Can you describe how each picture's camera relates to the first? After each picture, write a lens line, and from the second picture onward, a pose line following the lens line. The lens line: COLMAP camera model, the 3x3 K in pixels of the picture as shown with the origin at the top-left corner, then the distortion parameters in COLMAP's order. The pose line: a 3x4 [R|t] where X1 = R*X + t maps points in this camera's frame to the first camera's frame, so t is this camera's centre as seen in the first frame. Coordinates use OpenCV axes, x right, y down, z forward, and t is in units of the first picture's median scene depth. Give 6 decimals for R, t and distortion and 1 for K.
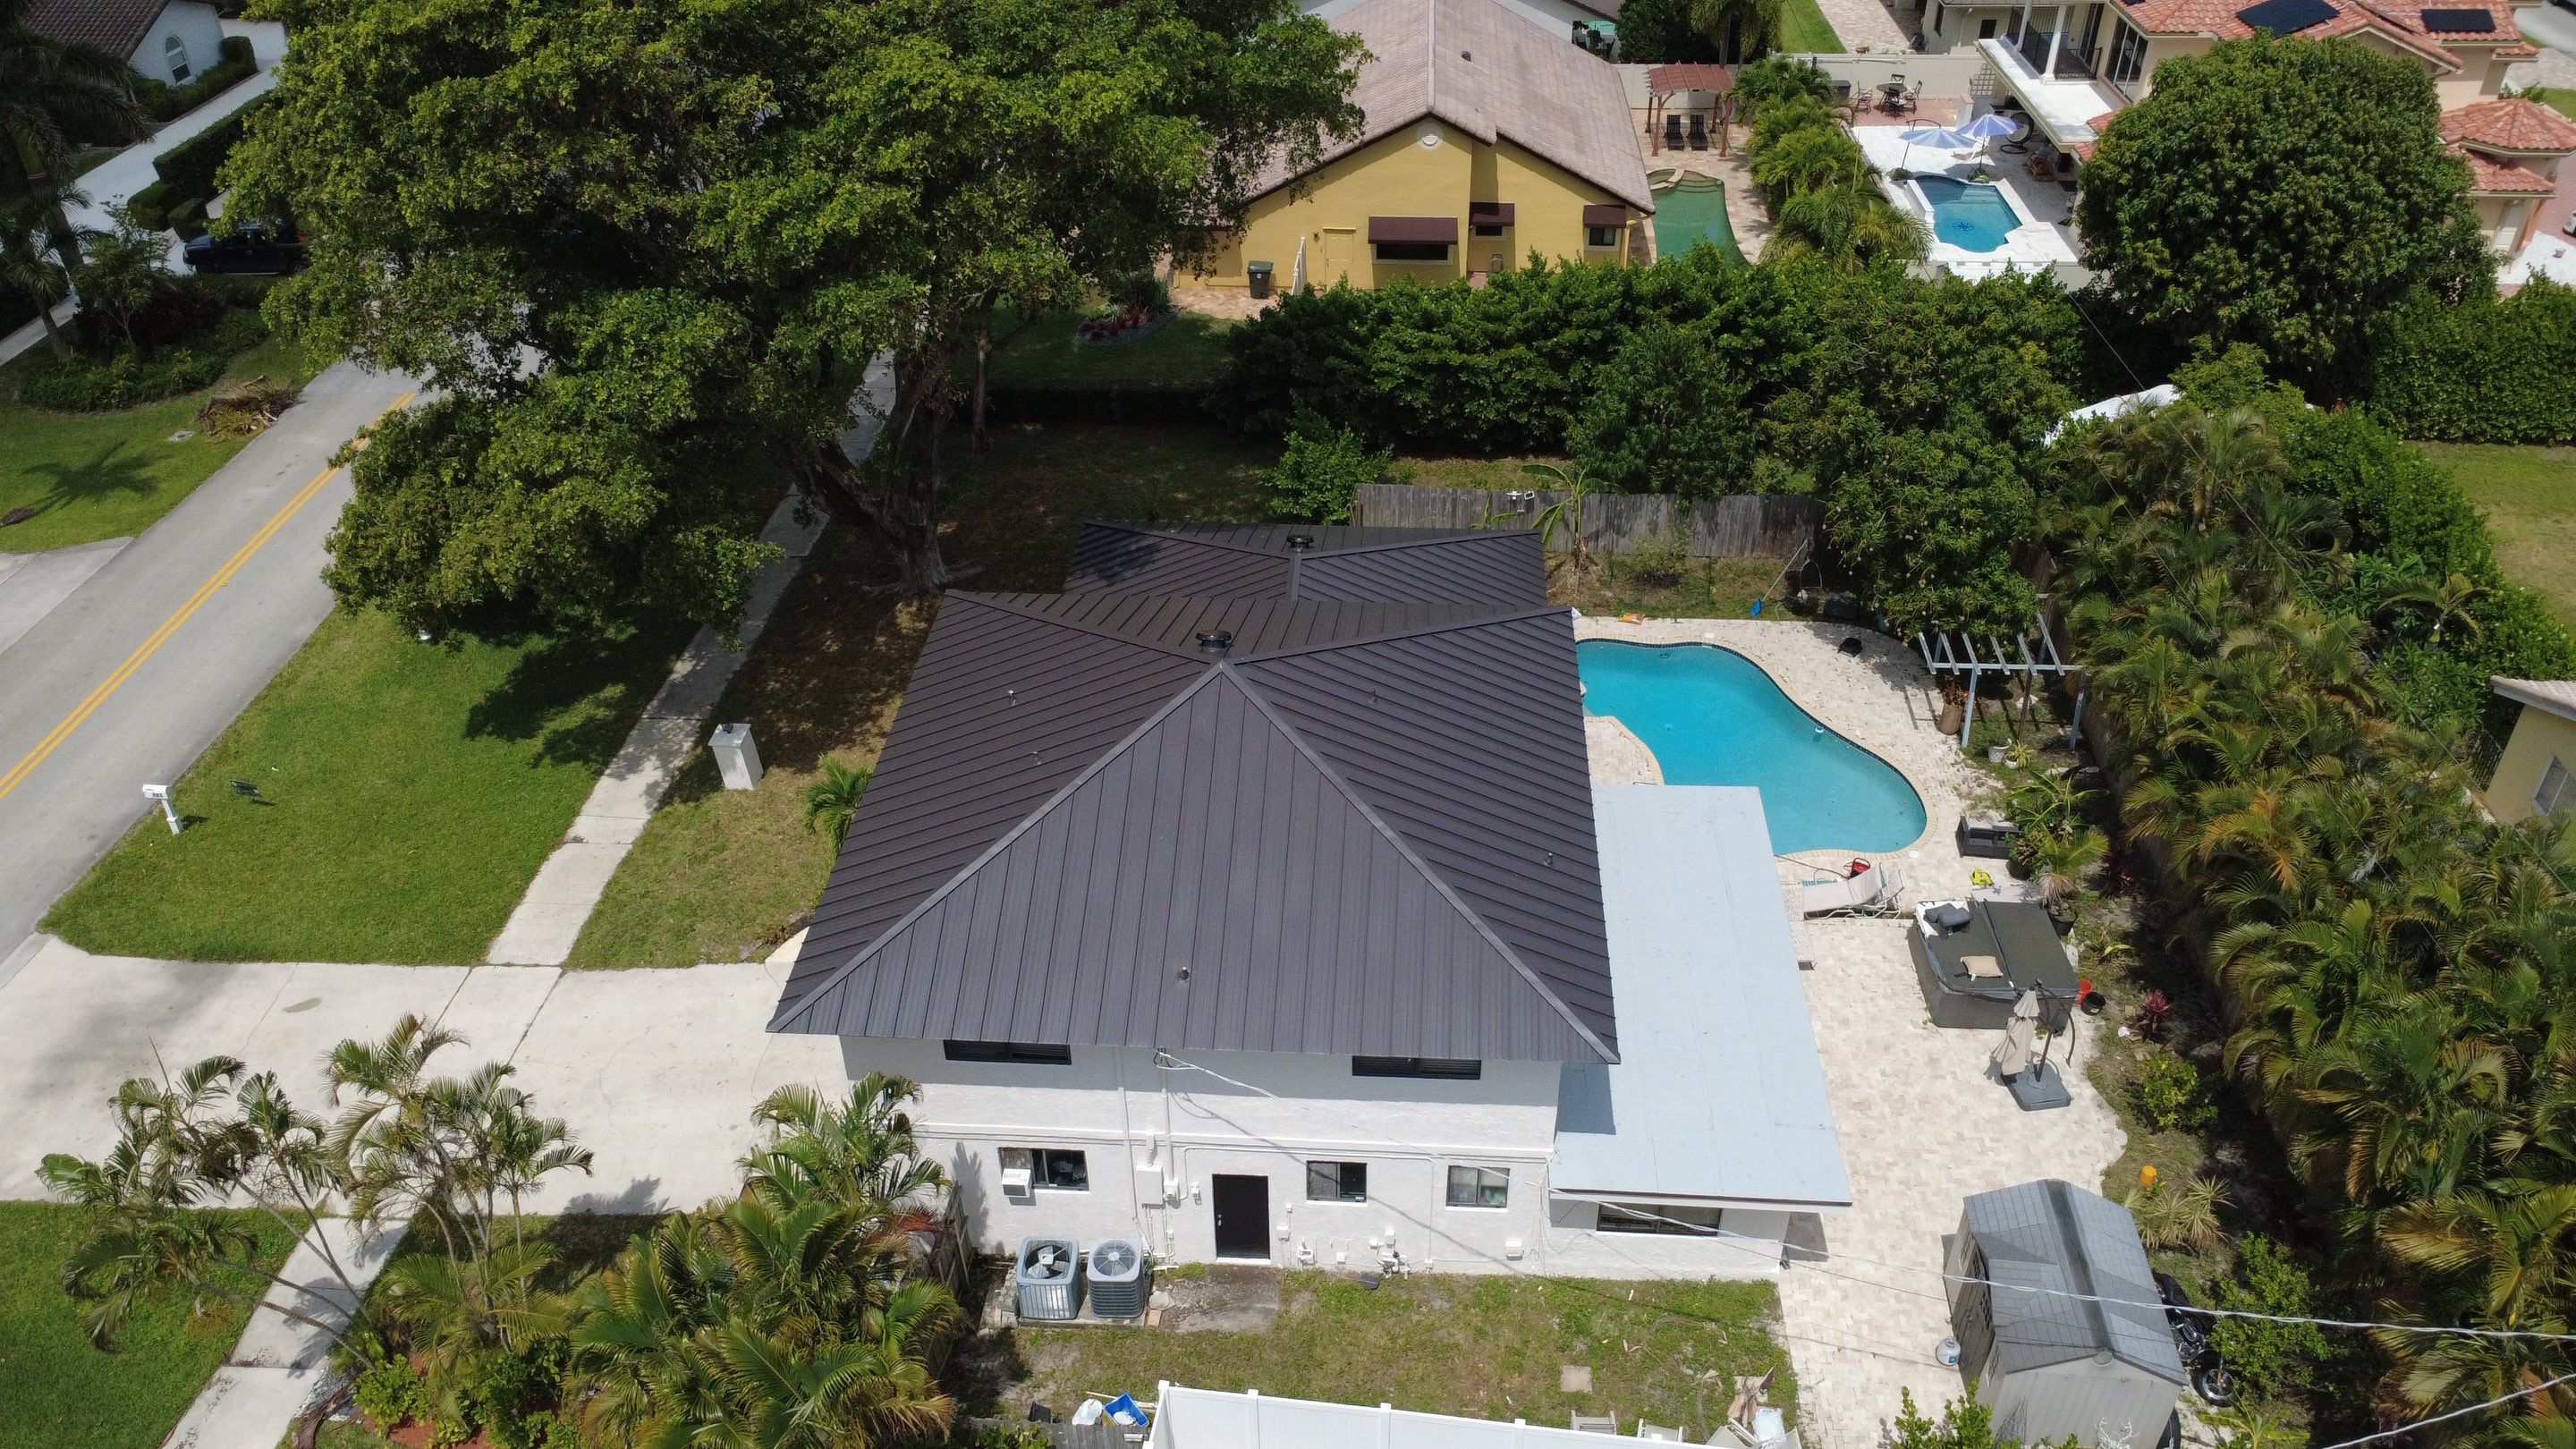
lens RADIAL K [[1856.8, 0, 1289.8], [0, 1856.8, 721.8], [0, 0, 1]] dist [-0.008207, 0.004553]
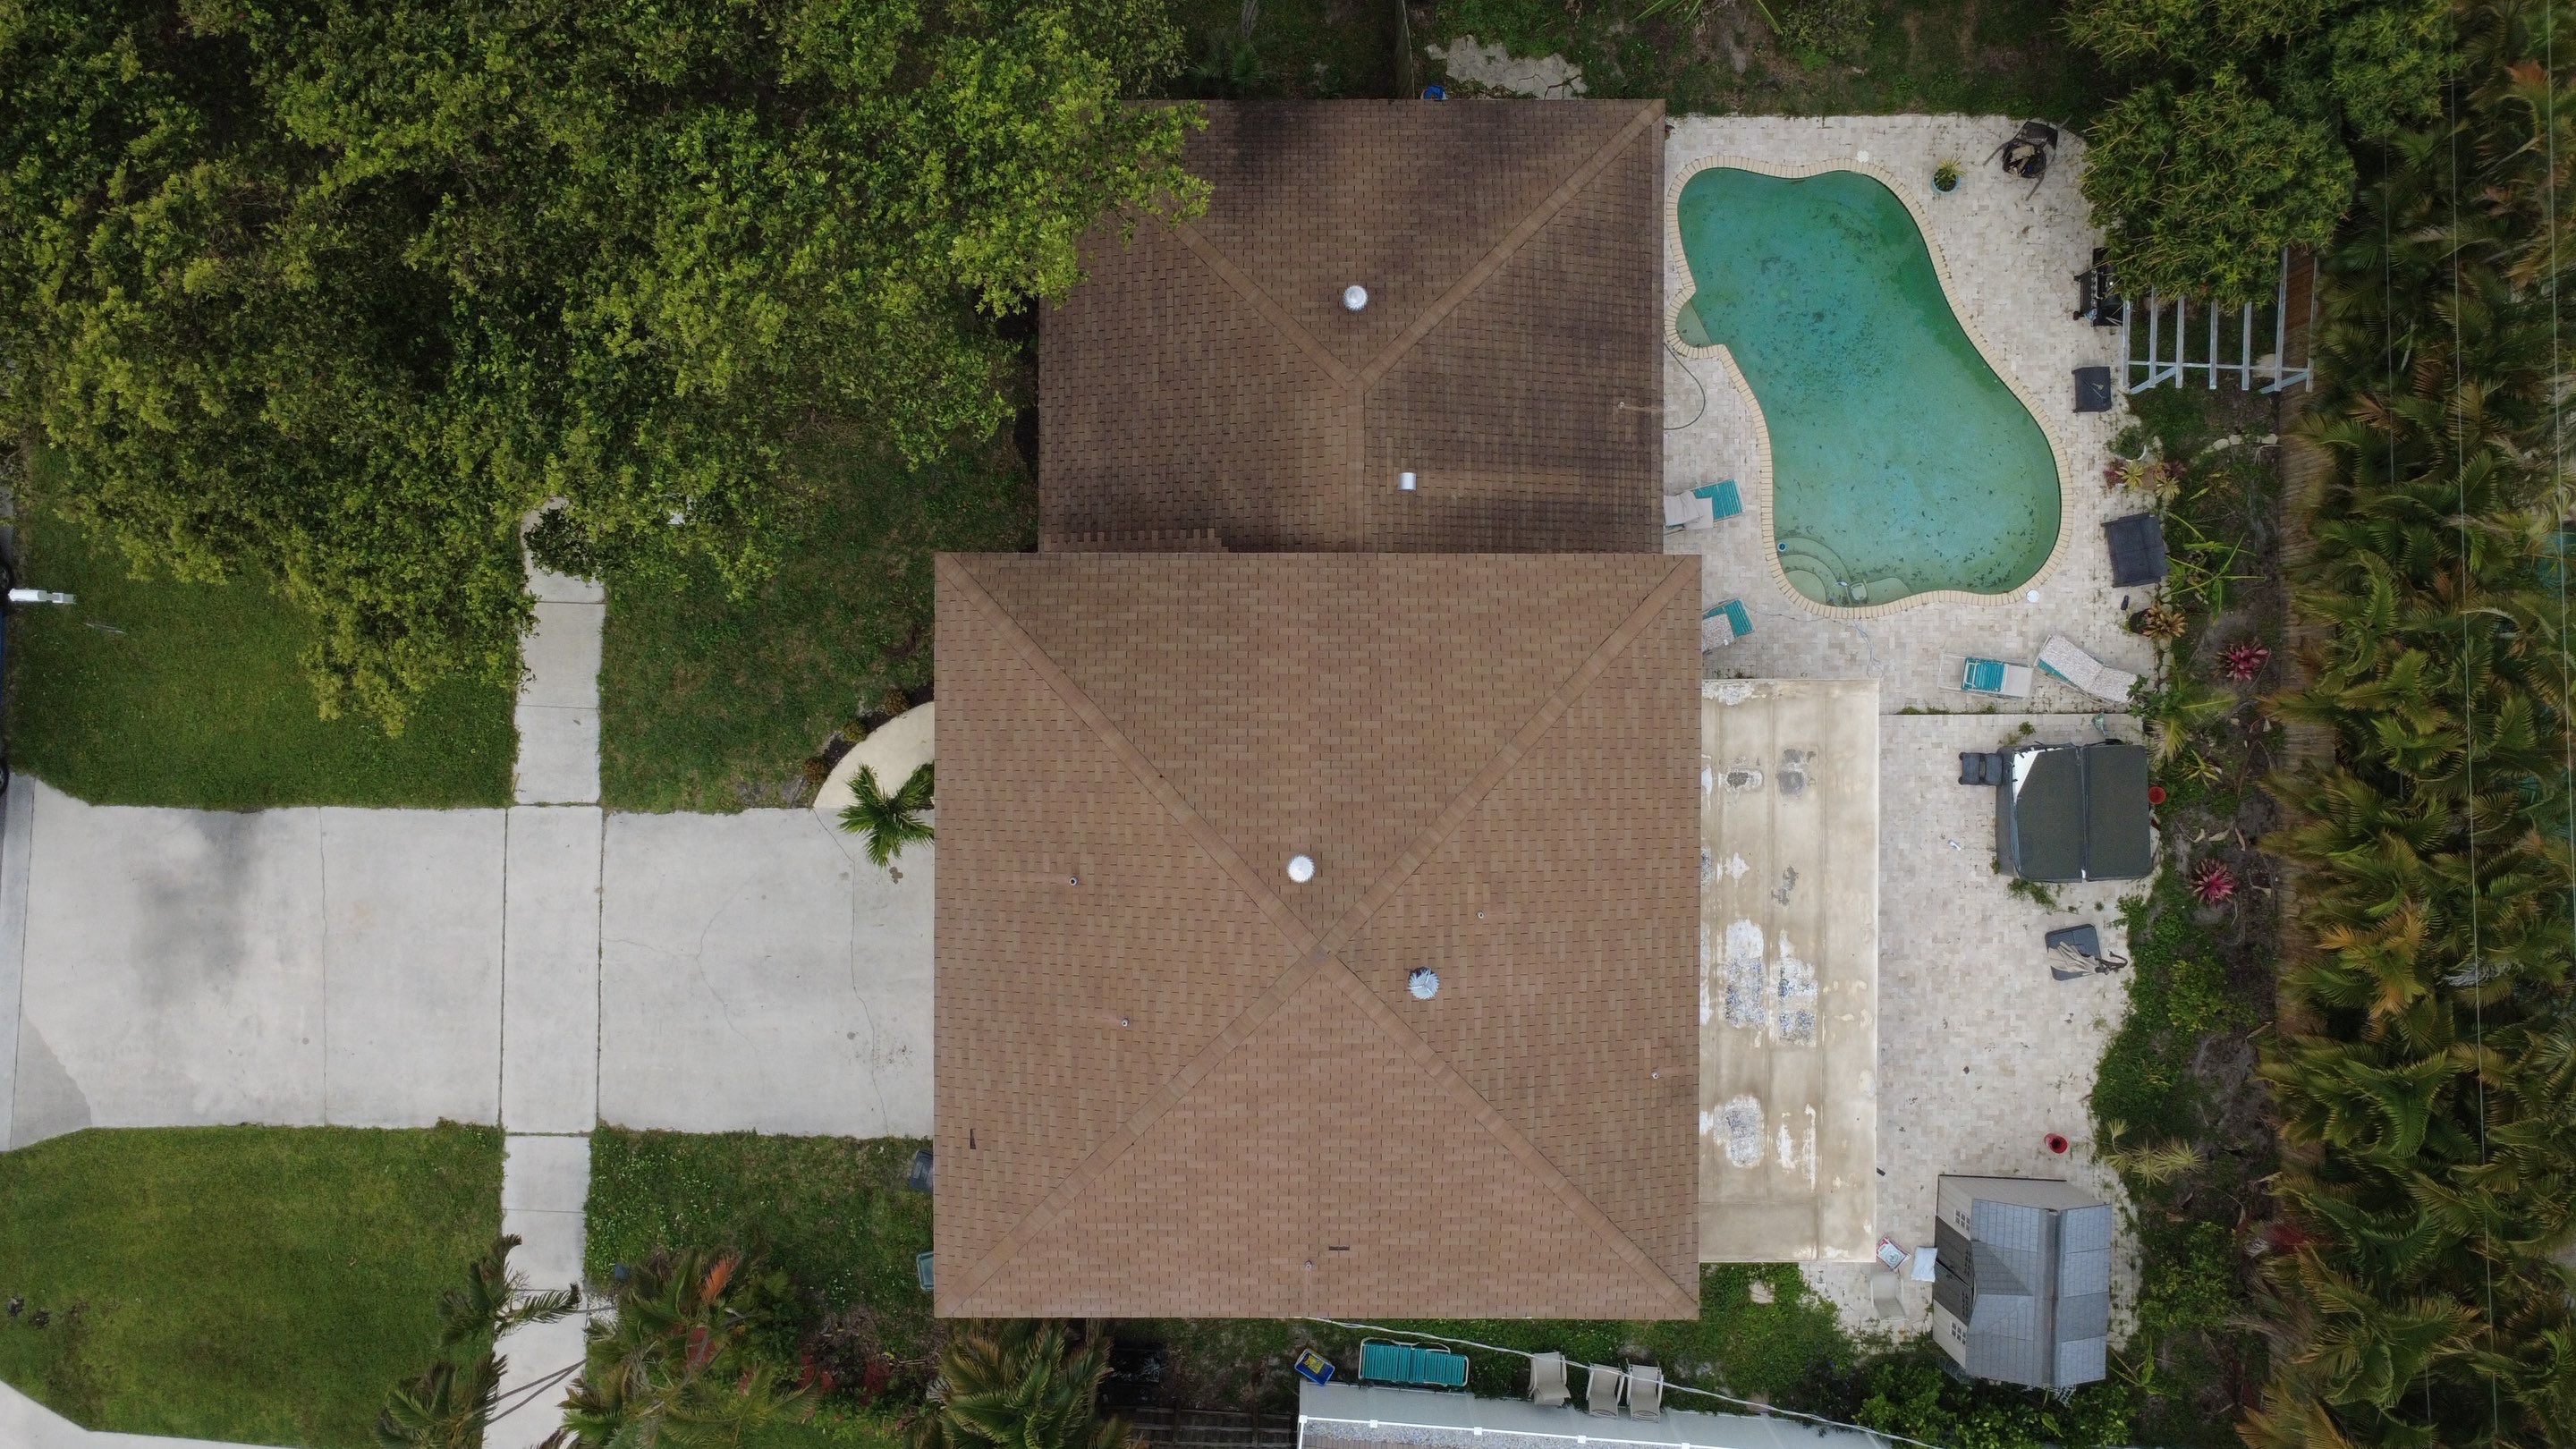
lens RADIAL K [[1856.8, 0, 1301.8], [0, 1856.8, 729.4], [0, 0, 1]] dist [-0.008207, 0.004553]
pose [[0.998002, -0.062652, 0.008115, -0.033471], [0.029674, 0.578283, 0.815296, -0.647438], [-0.055773, -0.813427, 0.578987, 0.442265]]
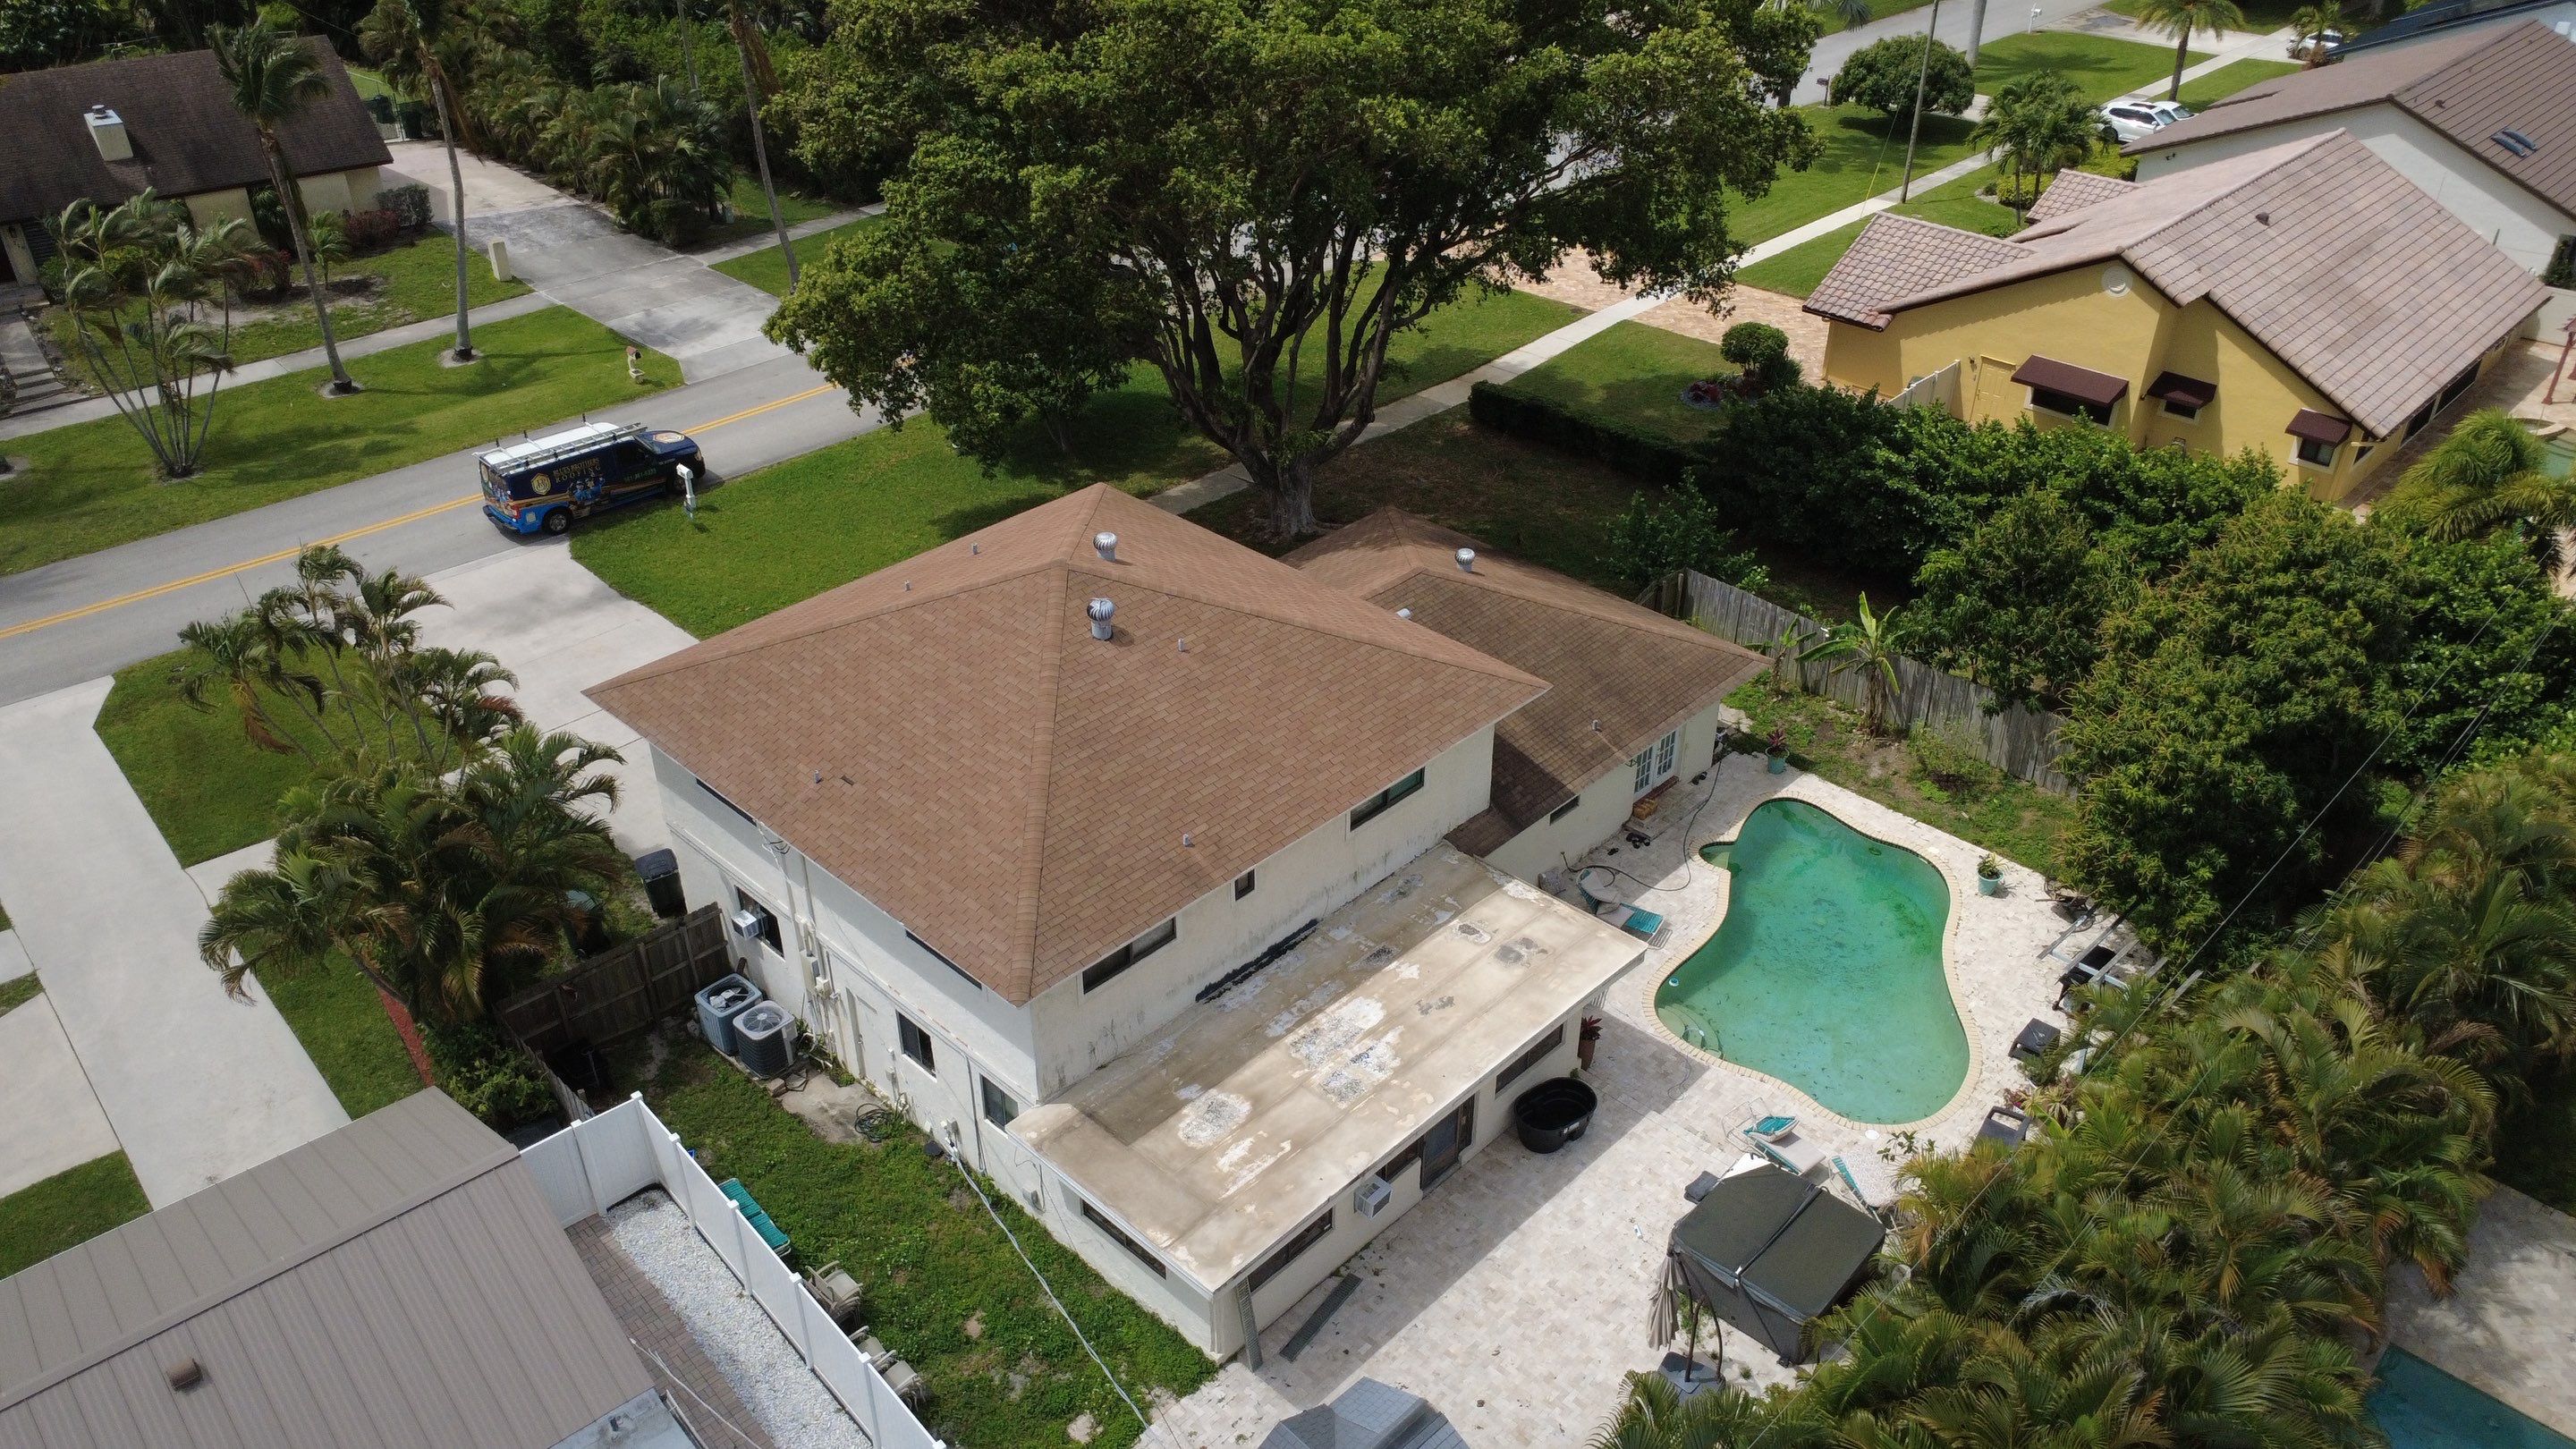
lens RADIAL K [[1856.8, 0, 1290.5], [0, 1856.8, 727.8], [0, 0, 1]] dist [-0.008207, 0.004553]
pose [[0.764608, 0.355530, -0.537562, 0.518868], [-0.381694, 0.921872, 0.066795, -0.050551], [0.519311, 0.154112, 0.840574, 0.154089]]
